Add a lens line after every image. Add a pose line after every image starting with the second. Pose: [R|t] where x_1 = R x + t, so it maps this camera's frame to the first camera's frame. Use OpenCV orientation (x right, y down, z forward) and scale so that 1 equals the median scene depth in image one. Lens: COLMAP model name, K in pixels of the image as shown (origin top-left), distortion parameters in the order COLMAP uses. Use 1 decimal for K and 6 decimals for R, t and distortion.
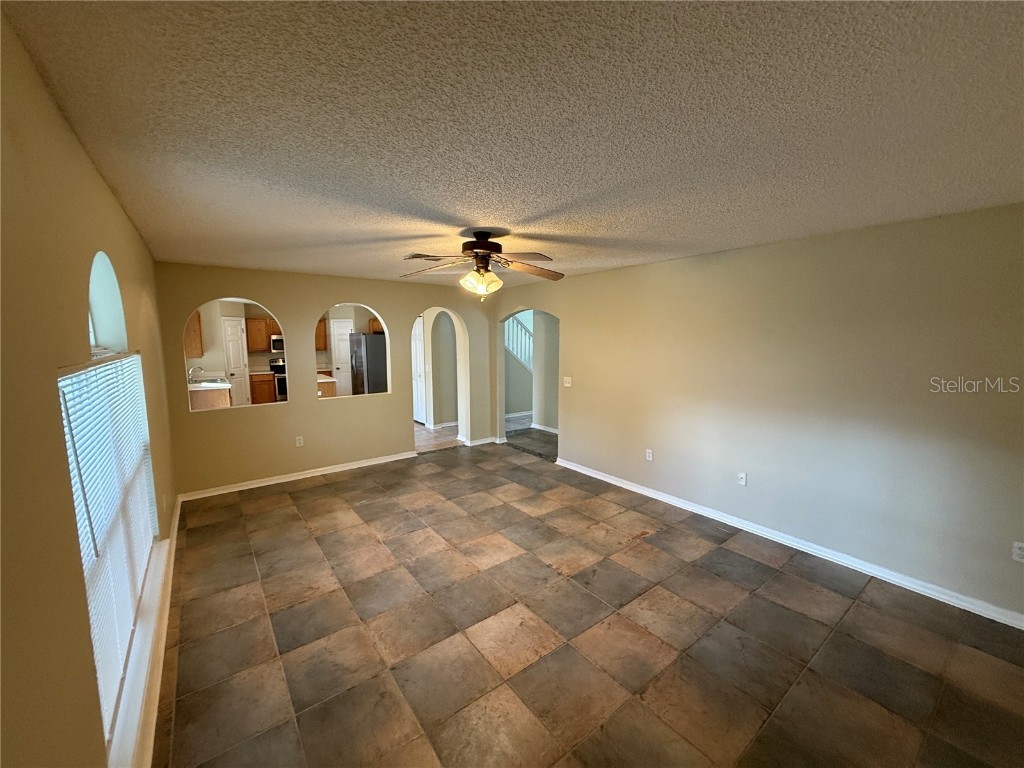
lens RADIAL K [[407.8, 0, 513.8], [0, 407.8, 384.3], [0, 0, 1]] dist [-0.000725, -0.000480]
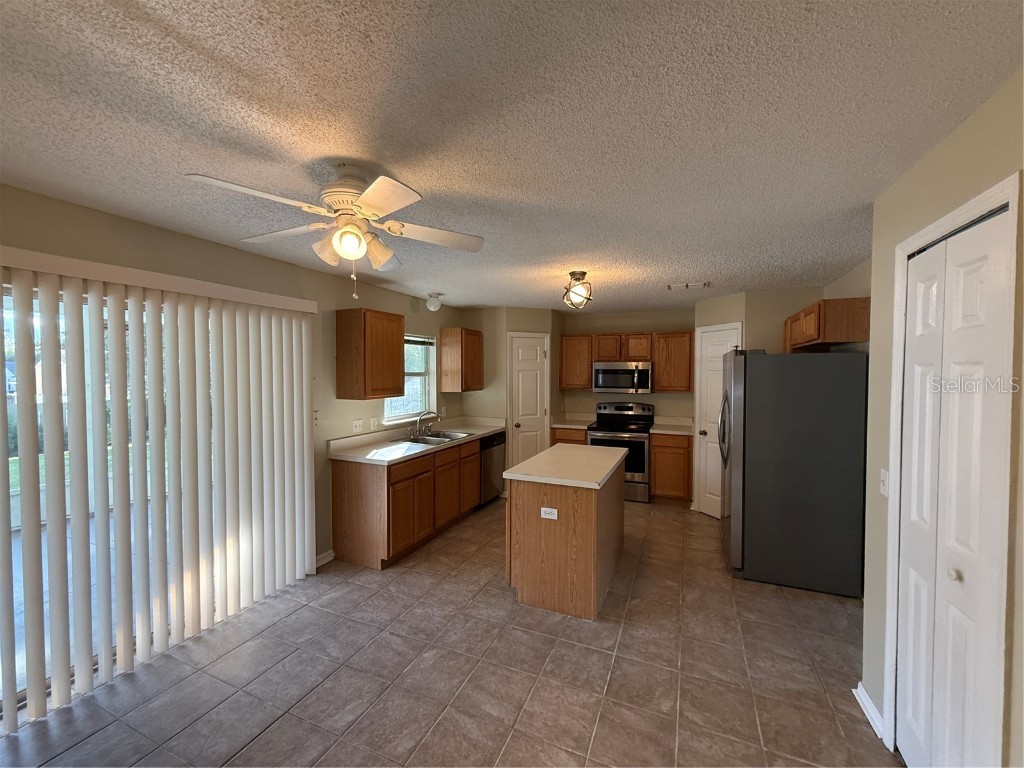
lens RADIAL K [[407.8, 0, 513.0], [0, 407.8, 382.9], [0, 0, 1]] dist [-0.000725, -0.000480]
pose [[0.489862, 0.019837, -0.871574, -0.152035], [-0.102489, 0.994119, -0.034977, -0.062022], [0.865755, 0.106461, 0.489014, 0.649774]]
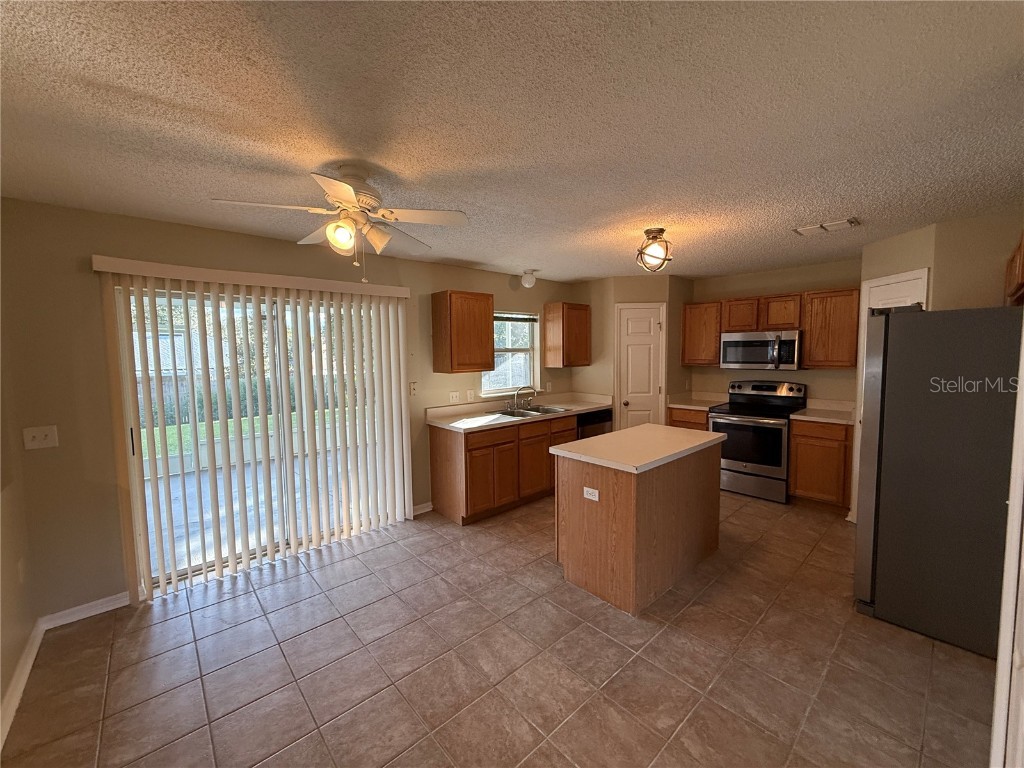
lens RADIAL K [[407.8, 0, 512.7], [0, 407.8, 382.4], [0, 0, 1]] dist [-0.000725, -0.000480]
pose [[0.077039, 0.071327, -0.994473, -0.124857], [-0.102702, 0.992700, 0.063244, -0.069543], [0.991724, 0.097262, 0.083802, 0.746905]]
